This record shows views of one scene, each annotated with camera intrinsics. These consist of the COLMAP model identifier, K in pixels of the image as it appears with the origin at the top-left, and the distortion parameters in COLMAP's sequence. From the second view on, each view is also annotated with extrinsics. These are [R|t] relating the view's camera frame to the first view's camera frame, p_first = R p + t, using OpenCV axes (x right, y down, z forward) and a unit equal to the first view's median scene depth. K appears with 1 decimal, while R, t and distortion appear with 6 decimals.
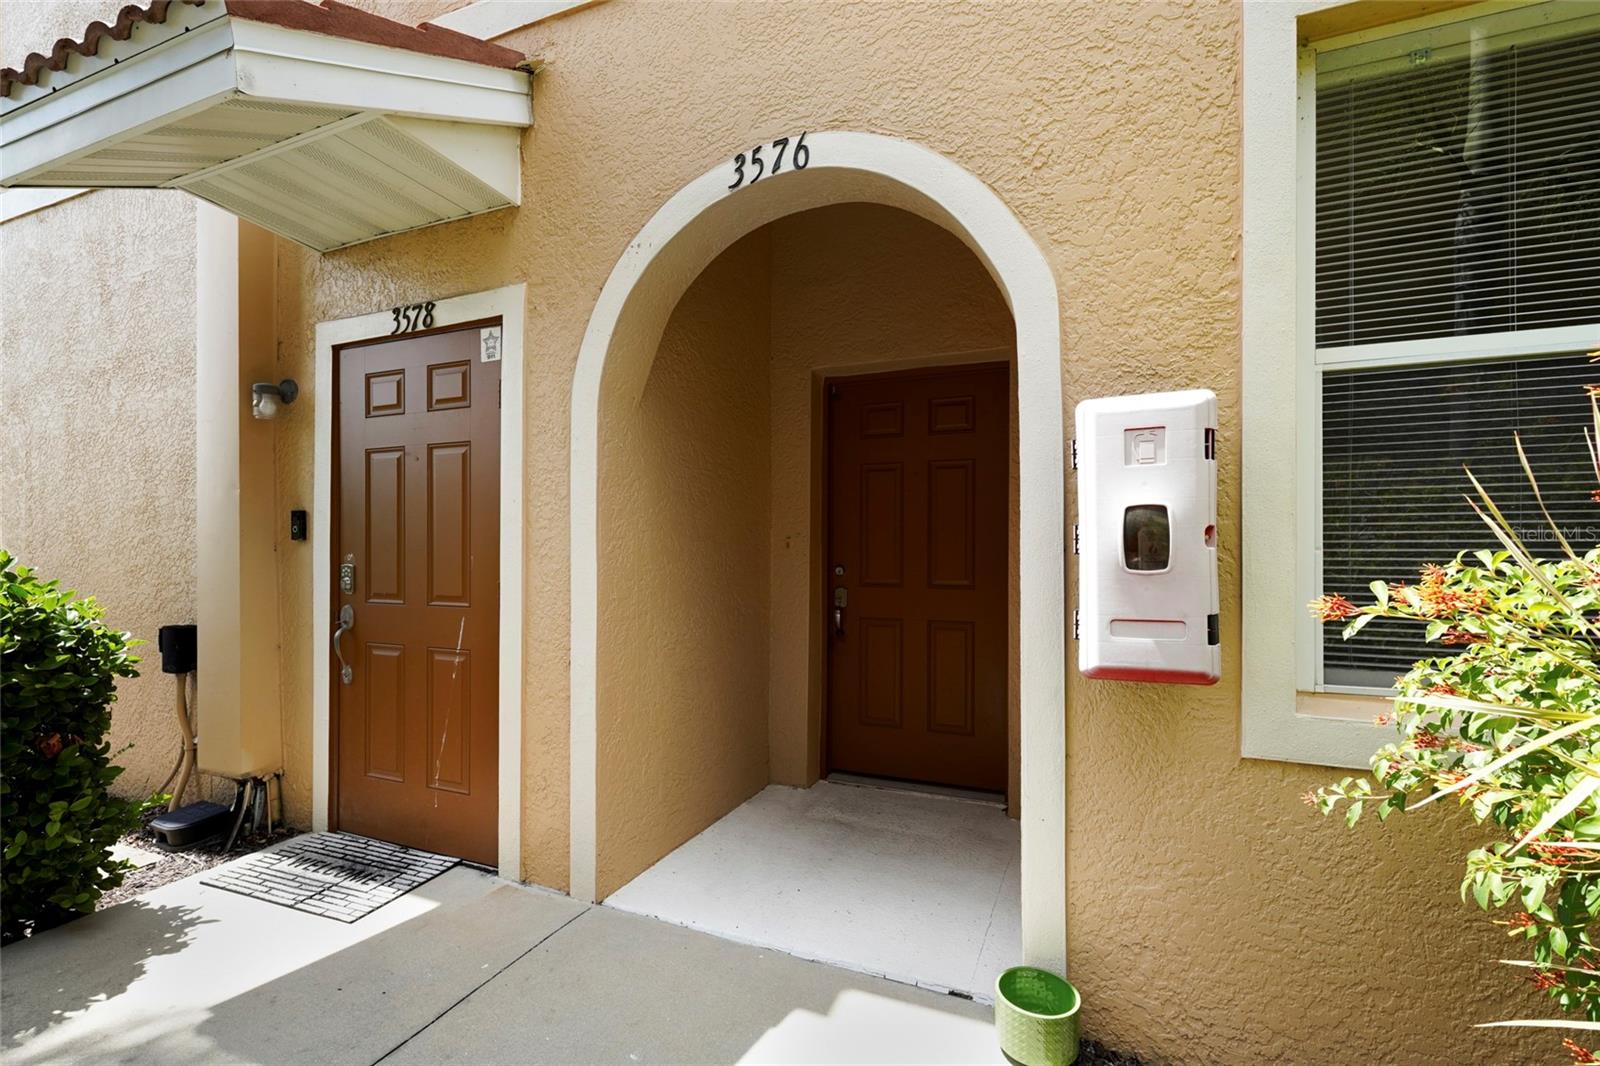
lens RADIAL K [[723.5, 0, 795.0], [0, 723.5, 545.4], [0, 0, 1]] dist [-0.000571, 0.001916]
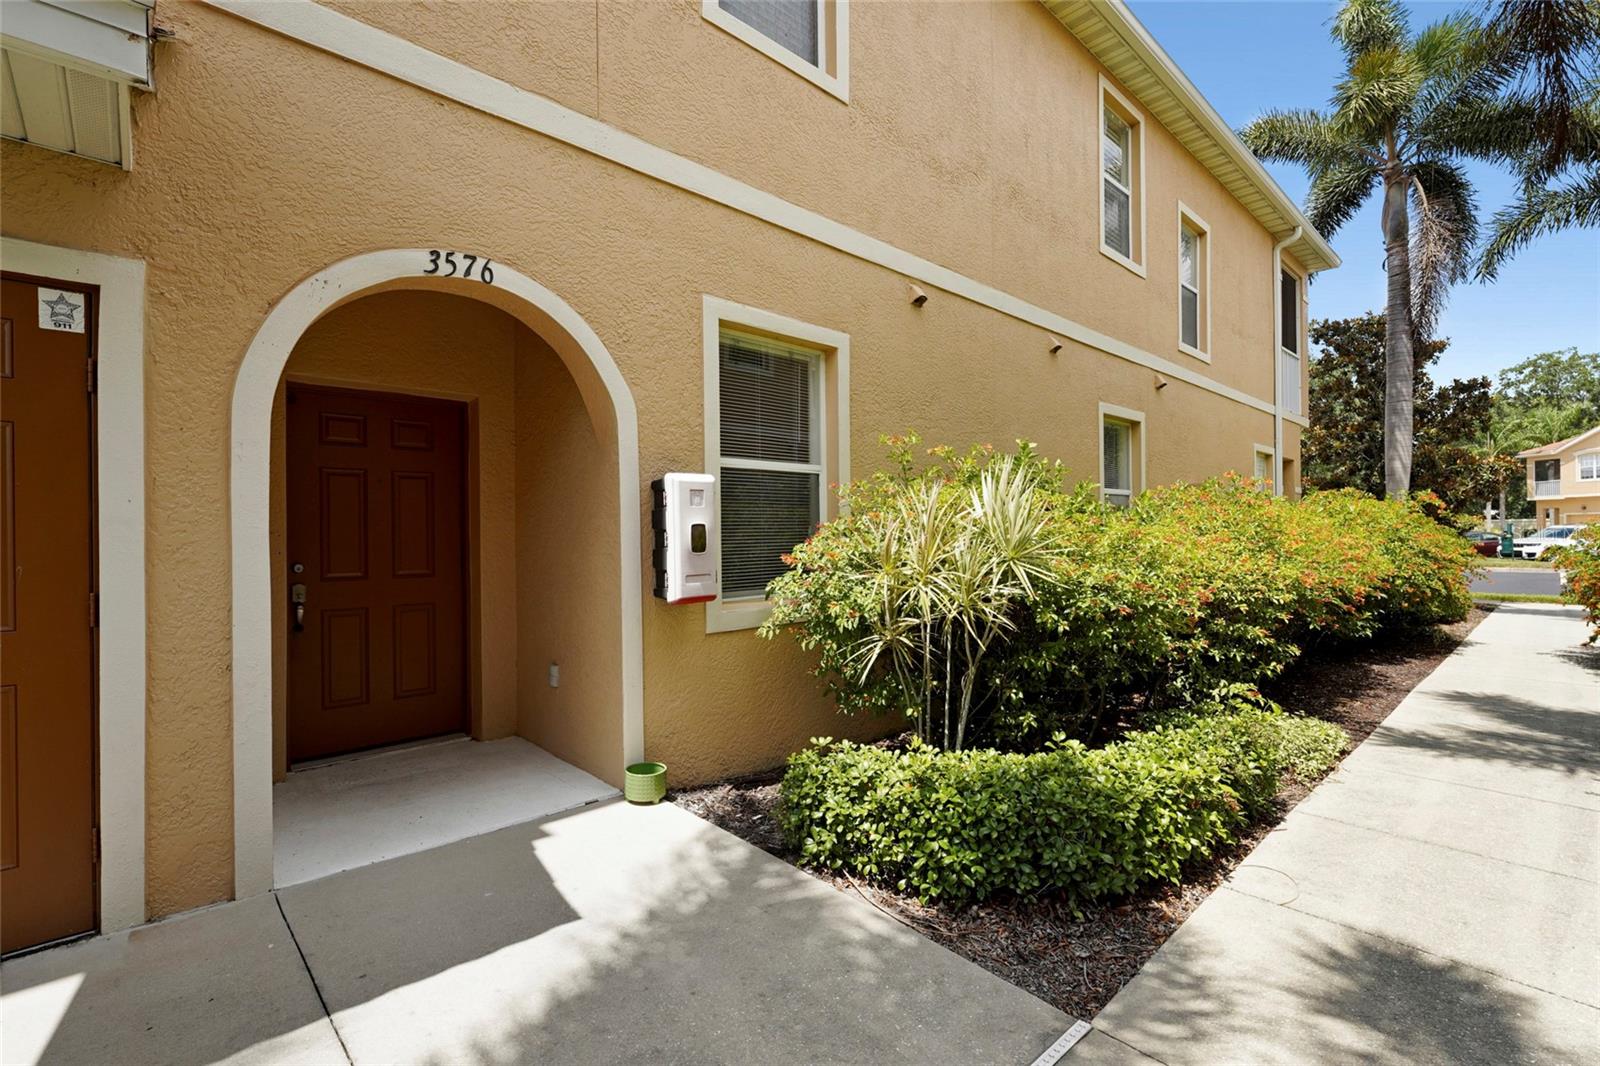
lens RADIAL K [[723.5, 0, 803.0], [0, 723.5, 530.1], [0, 0, 1]] dist [-0.000571, 0.001916]
pose [[0.391121, -0.001326, 0.920338, -1.058698], [0.007891, 0.999967, -0.001913, -0.021109], [-0.920305, 0.008011, 0.391119, -0.136713]]
